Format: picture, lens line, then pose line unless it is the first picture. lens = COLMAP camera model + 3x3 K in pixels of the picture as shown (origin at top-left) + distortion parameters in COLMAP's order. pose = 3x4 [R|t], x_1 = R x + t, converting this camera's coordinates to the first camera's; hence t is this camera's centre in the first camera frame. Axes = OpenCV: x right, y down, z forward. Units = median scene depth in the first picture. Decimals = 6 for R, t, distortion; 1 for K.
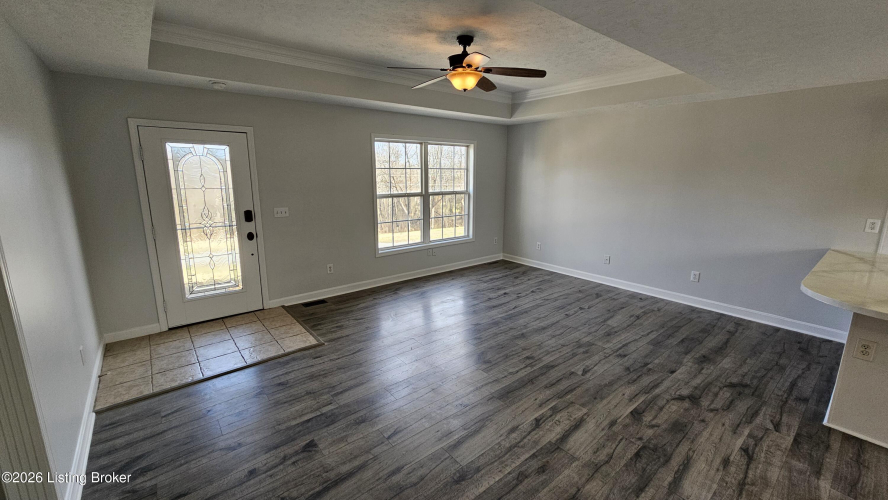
lens RADIAL K [[361.0, 0, 445.2], [0, 361.0, 243.3], [0, 0, 1]] dist [0.001589, 0.000158]
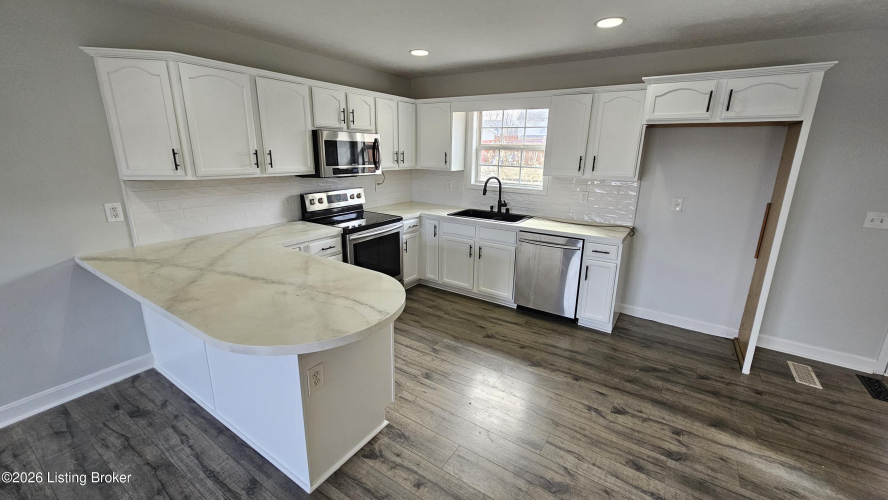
lens RADIAL K [[363.6, 0, 446.1], [0, 363.6, 246.3], [0, 0, 1]] dist [0.000055, 0.000107]
pose [[-0.299187, -0.256320, 0.919123, 0.243280], [0.169938, 0.933532, 0.315655, -0.080801], [-0.938940, 0.250634, -0.235742, 0.453637]]
